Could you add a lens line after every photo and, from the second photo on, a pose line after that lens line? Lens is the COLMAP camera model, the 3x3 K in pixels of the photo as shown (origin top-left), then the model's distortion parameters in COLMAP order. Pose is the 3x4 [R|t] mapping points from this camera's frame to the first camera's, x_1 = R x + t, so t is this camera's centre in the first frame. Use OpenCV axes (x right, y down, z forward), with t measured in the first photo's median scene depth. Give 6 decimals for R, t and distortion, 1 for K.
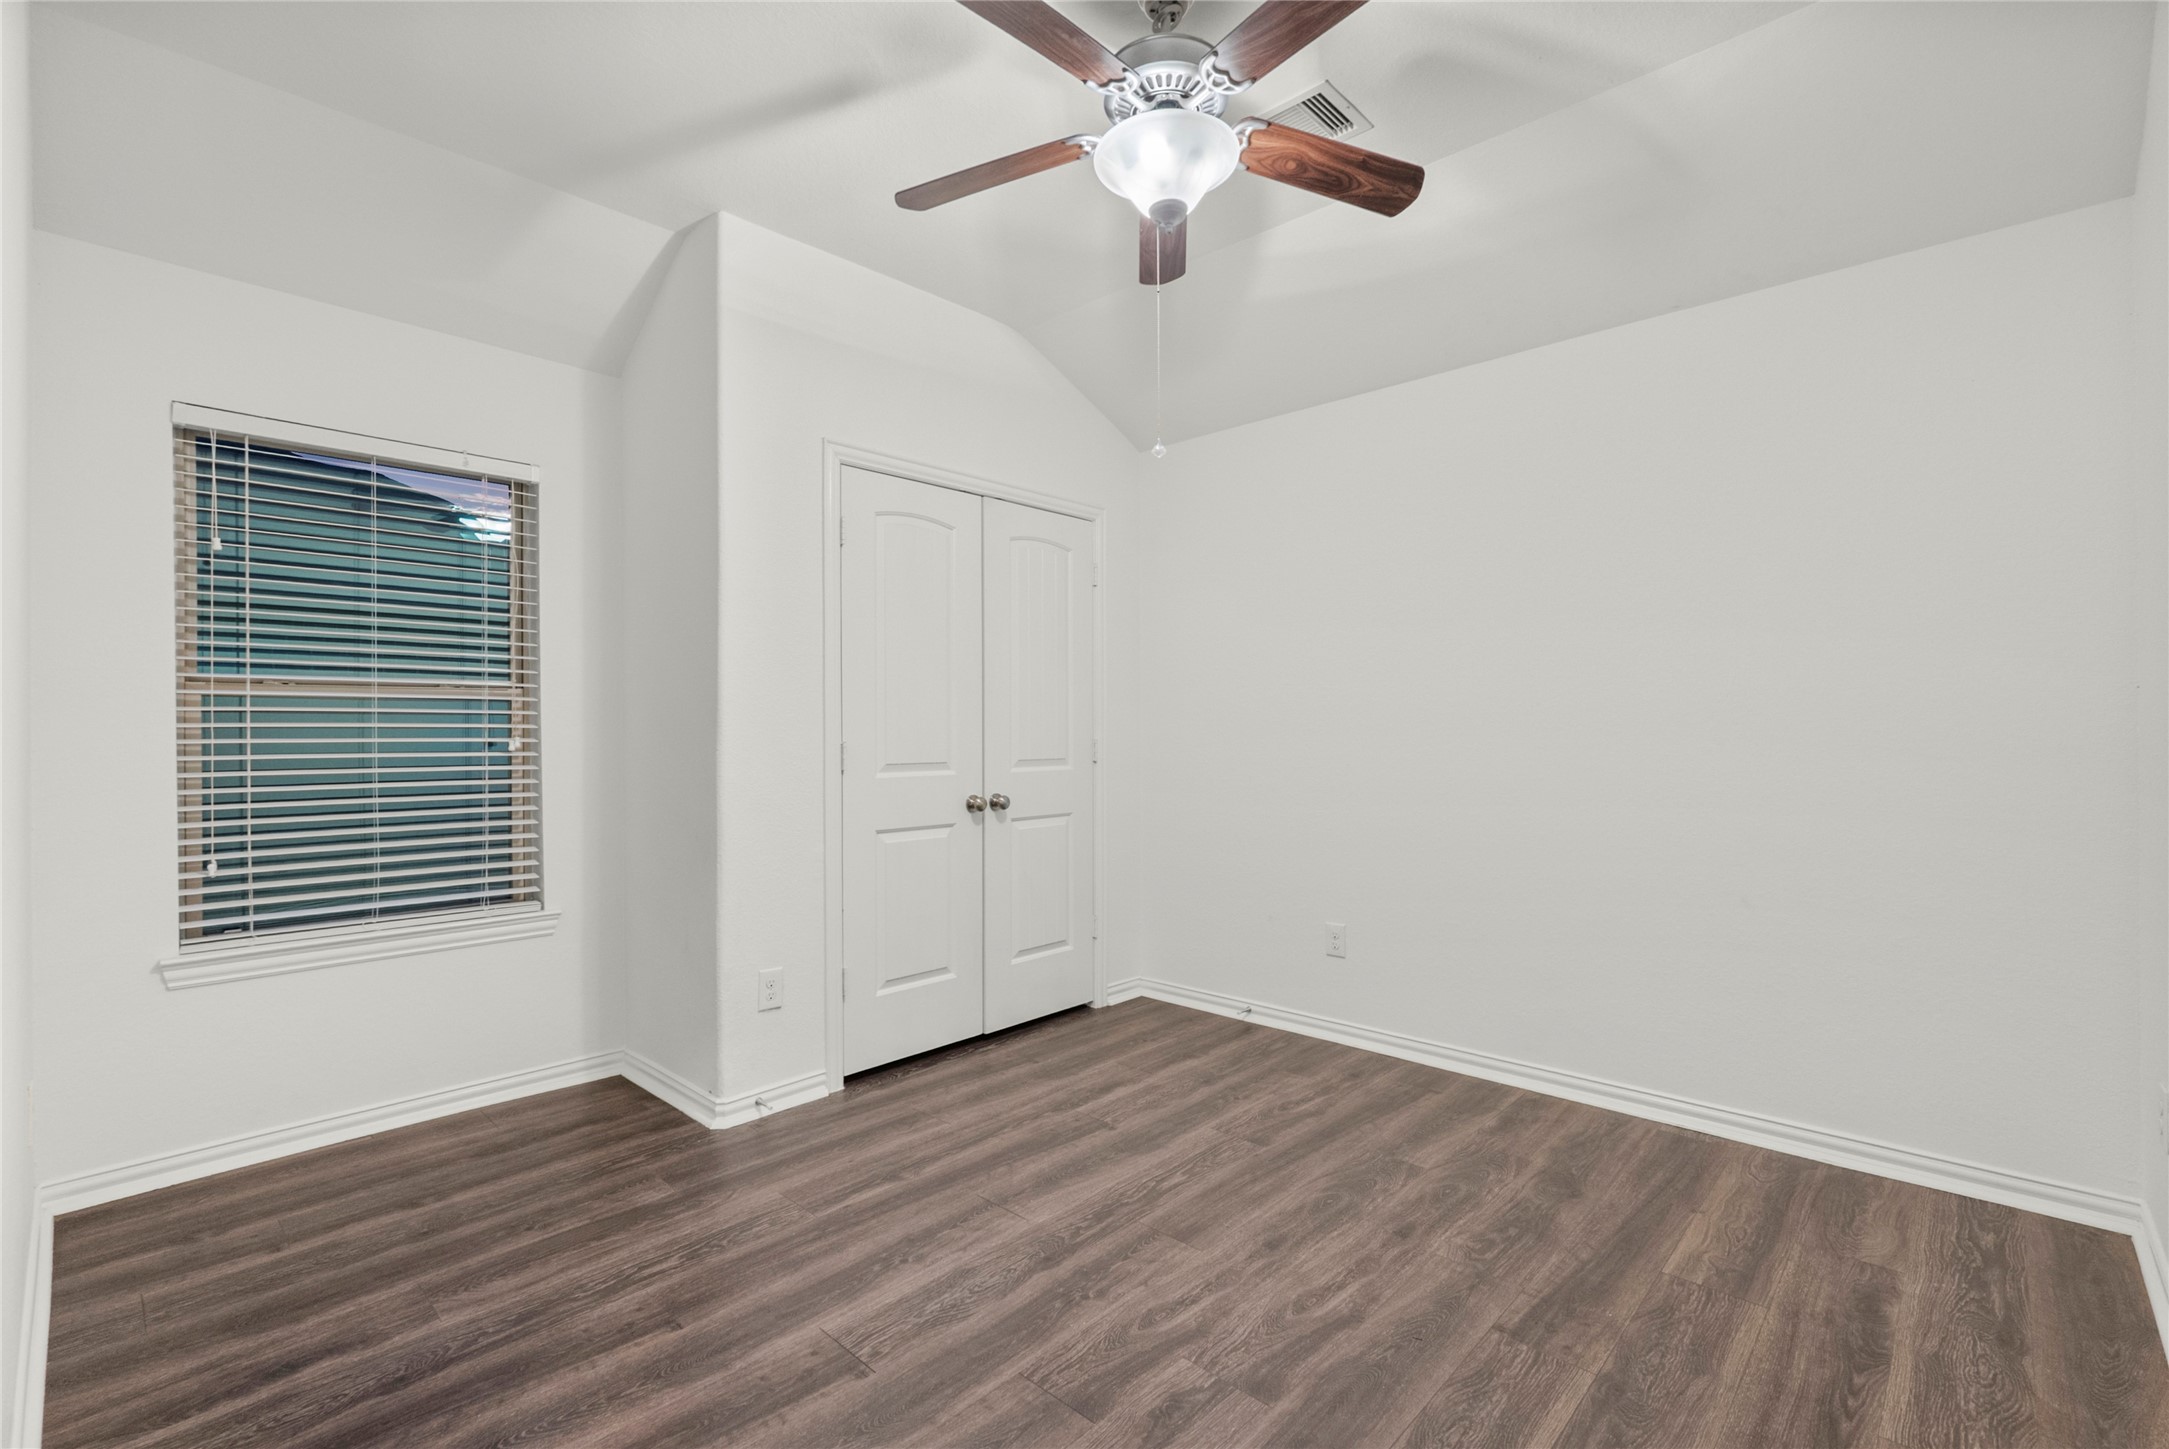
lens RADIAL K [[959.0, 0, 1088.4], [0, 959.0, 725.8], [0, 0, 1]] dist [-0.005914, 0.000683]
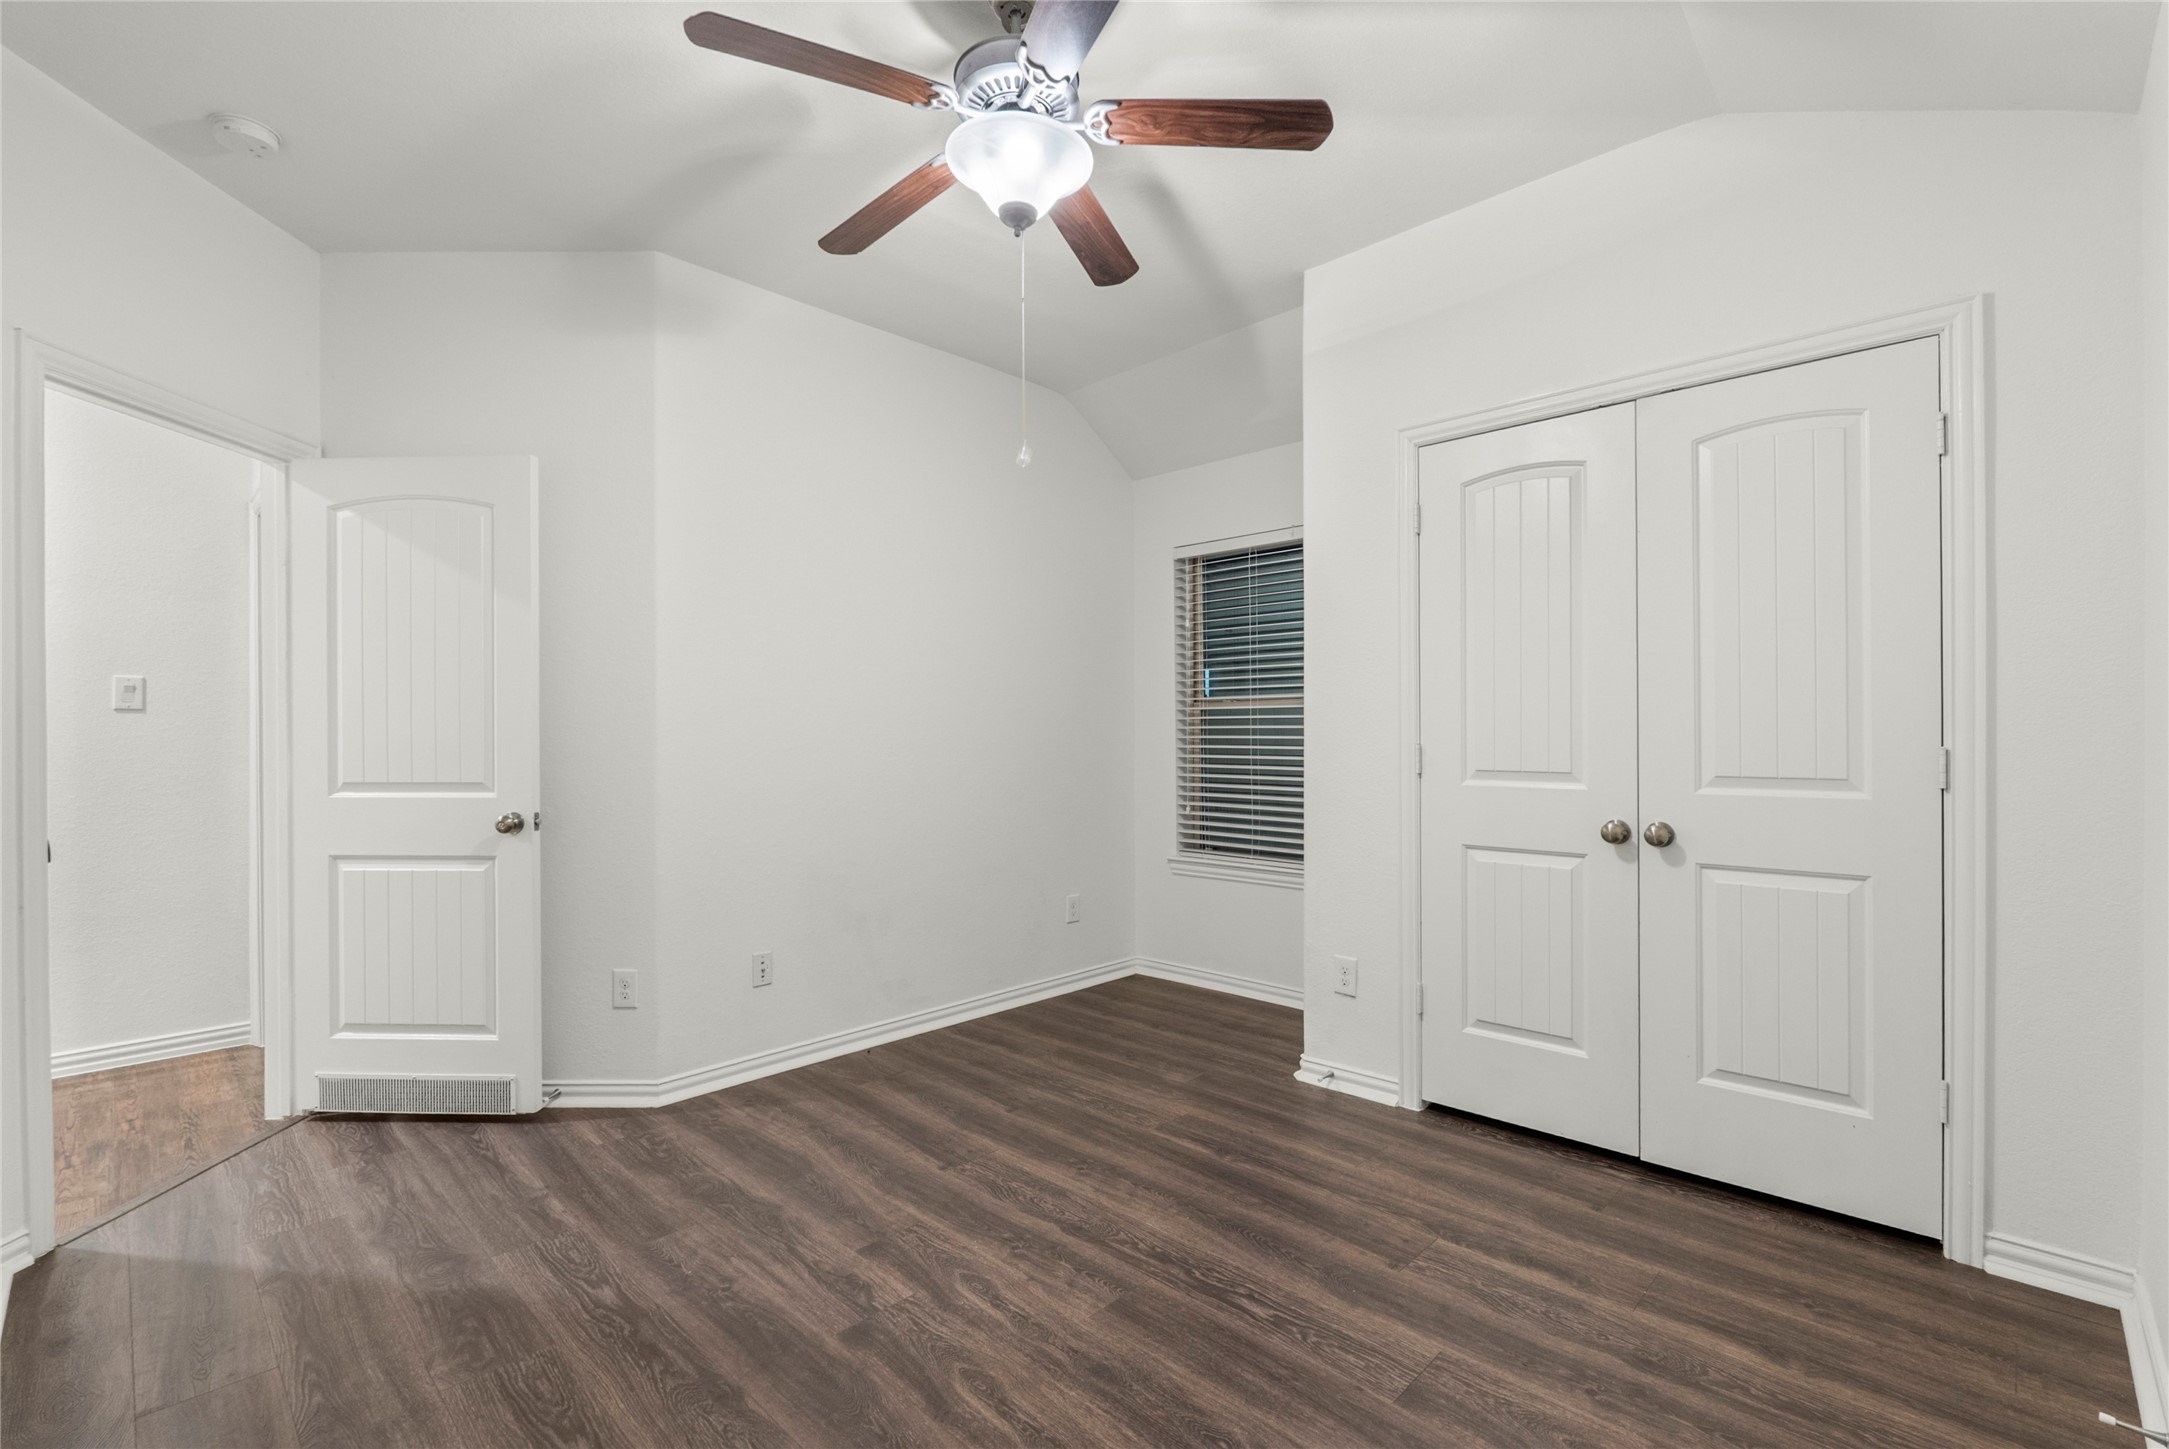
lens RADIAL K [[959.0, 0, 1088.4], [0, 959.0, 725.8], [0, 0, 1]] dist [-0.005914, 0.000683]
pose [[-0.013261, -0.001857, -0.999910, 0.866366], [0.012148, 0.999924, -0.002018, -0.002862], [0.999838, -0.012174, -0.013238, 0.868733]]
